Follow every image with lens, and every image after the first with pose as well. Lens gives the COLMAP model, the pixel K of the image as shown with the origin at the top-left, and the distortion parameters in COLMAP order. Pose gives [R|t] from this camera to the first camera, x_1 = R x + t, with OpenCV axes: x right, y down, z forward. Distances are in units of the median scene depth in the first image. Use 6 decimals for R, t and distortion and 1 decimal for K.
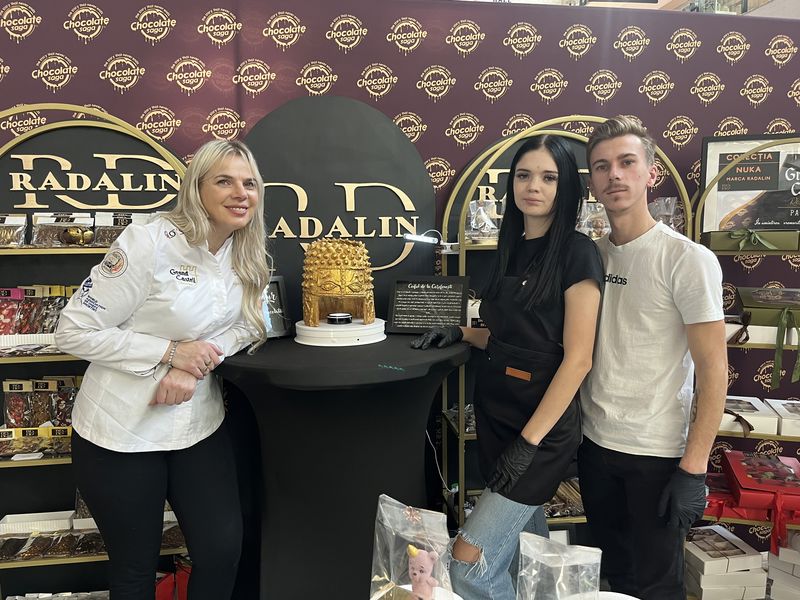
lens RADIAL K [[914.3, 0, 400.0], [0, 914.3, 300.0], [0, 0, 1]] dist [0.002580, 0.000000]
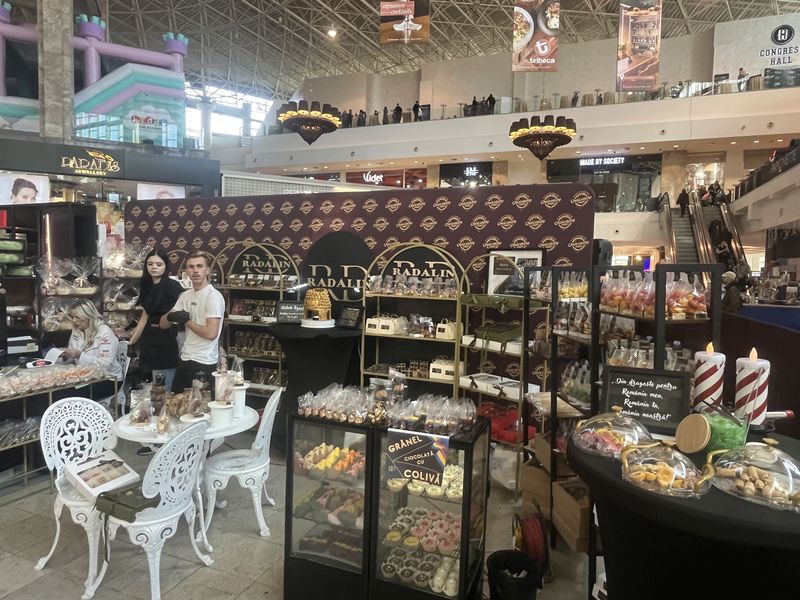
lens RADIAL K [[489.4, 0, 400.0], [0, 489.4, 300.0], [0, 0, 1]] dist [-0.000587, -0.000033]
pose [[0.826670, 0.048096, -0.560628, 0.820904], [-0.096471, 0.993702, -0.057002, 0.026378], [0.554356, 0.101206, 0.826104, -0.008334]]
